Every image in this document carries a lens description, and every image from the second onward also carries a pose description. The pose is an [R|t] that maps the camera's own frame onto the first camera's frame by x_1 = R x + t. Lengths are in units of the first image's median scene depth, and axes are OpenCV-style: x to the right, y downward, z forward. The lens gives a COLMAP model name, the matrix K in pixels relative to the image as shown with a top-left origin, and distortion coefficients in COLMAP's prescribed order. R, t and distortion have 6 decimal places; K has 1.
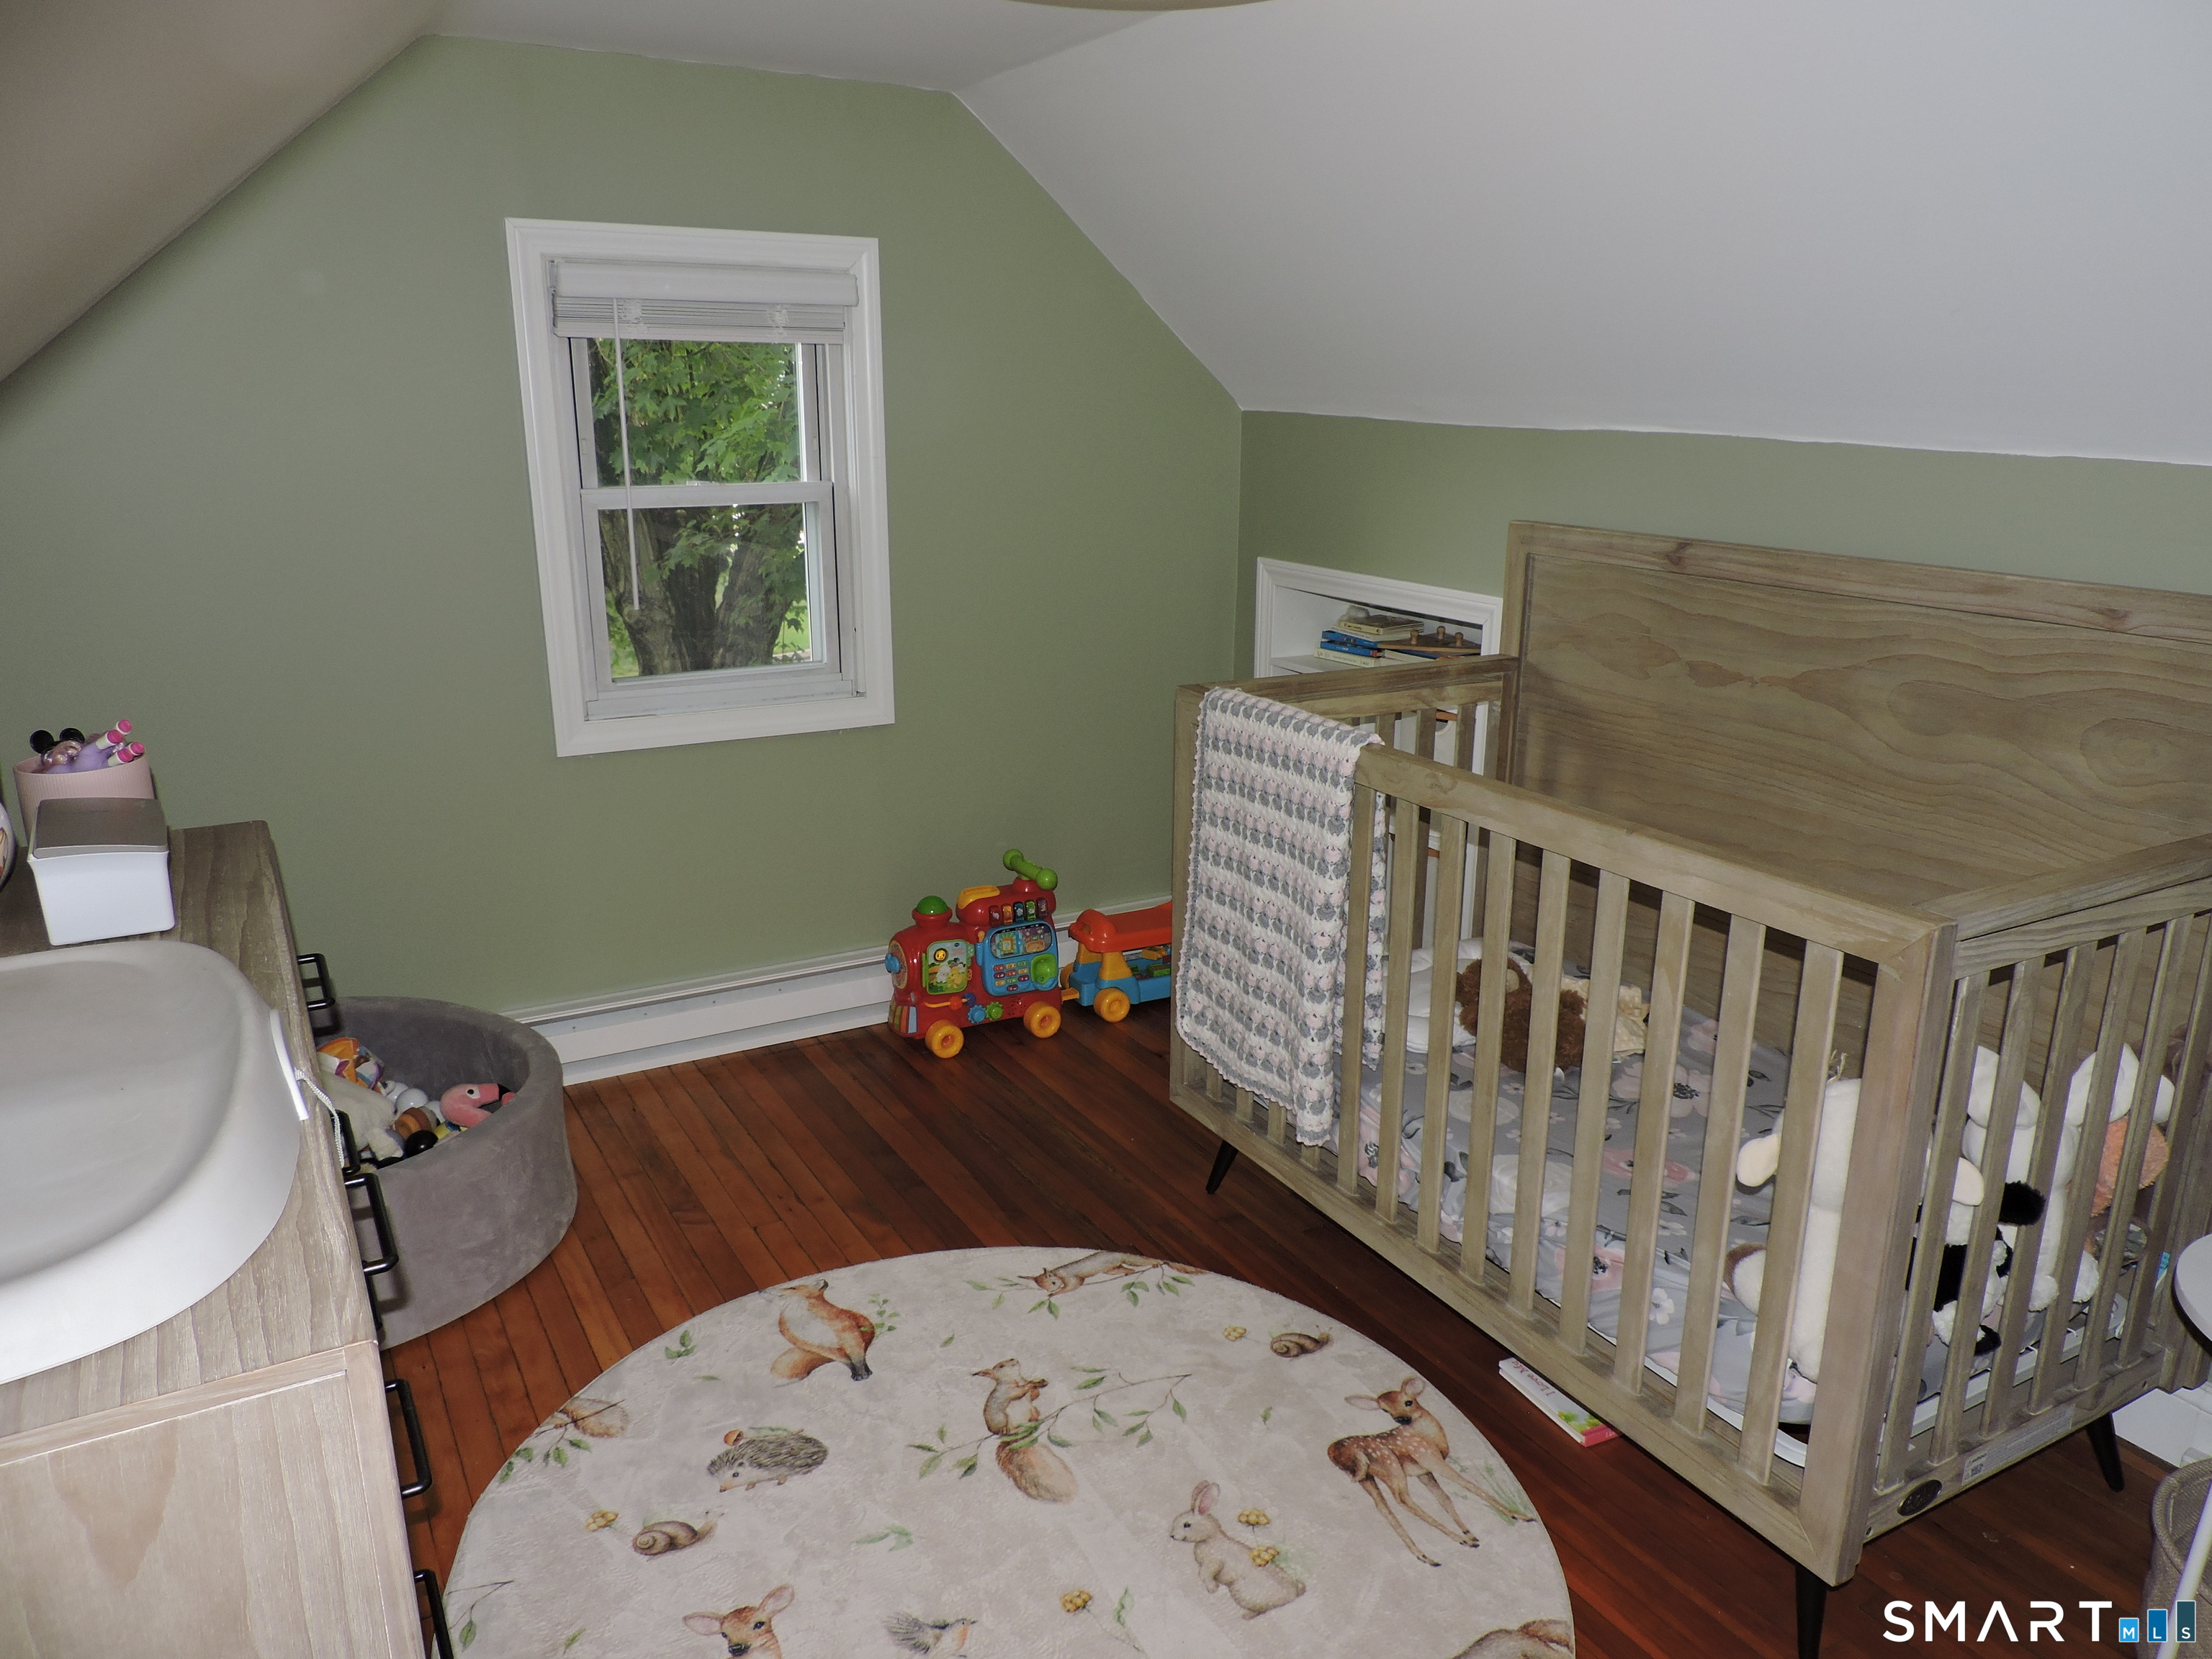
lens RADIAL K [[1578.1, 0, 1109.4], [0, 1578.1, 835.1], [0, 0, 1]] dist [-0.024401, 0.006385]
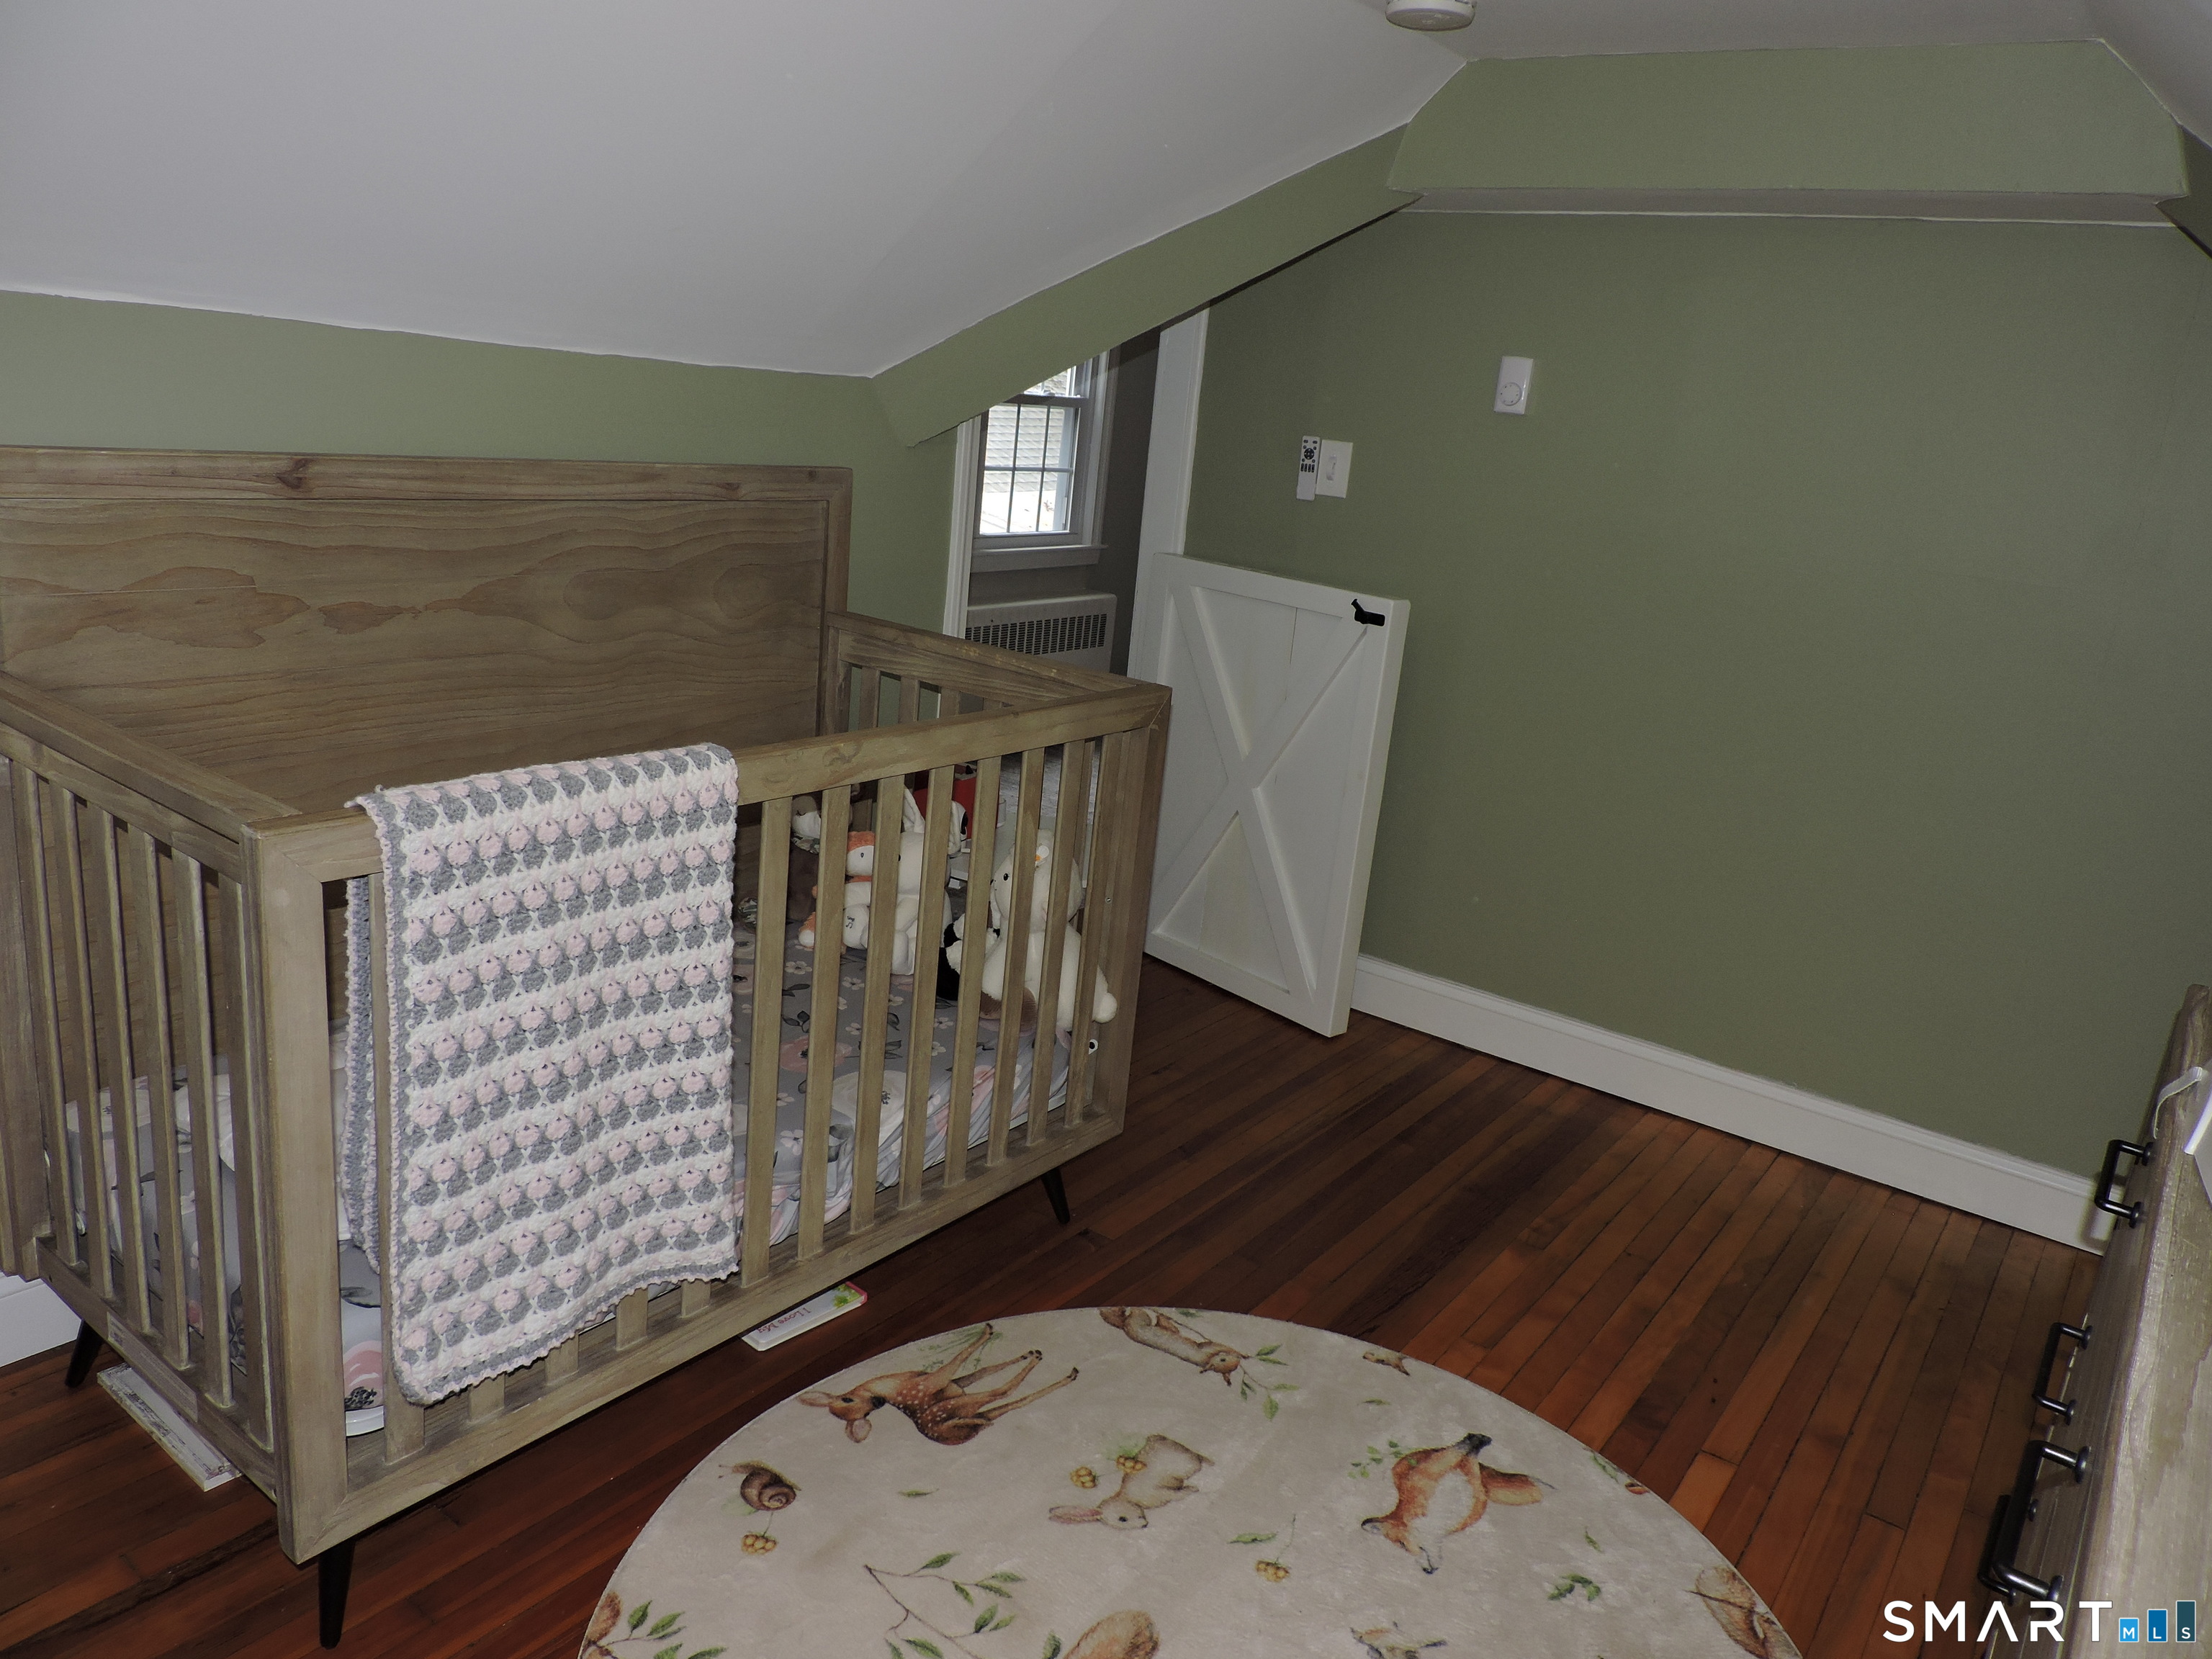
lens RADIAL K [[1578.1, 0, 1109.4], [0, 1578.1, 835.1], [0, 0, 1]] dist [-0.024401, 0.006385]
pose [[-0.407581, -0.301732, 0.861879, -0.555303], [0.143222, 0.911029, 0.386669, -0.276900], [-0.901867, 0.281039, -0.328104, 1.012948]]
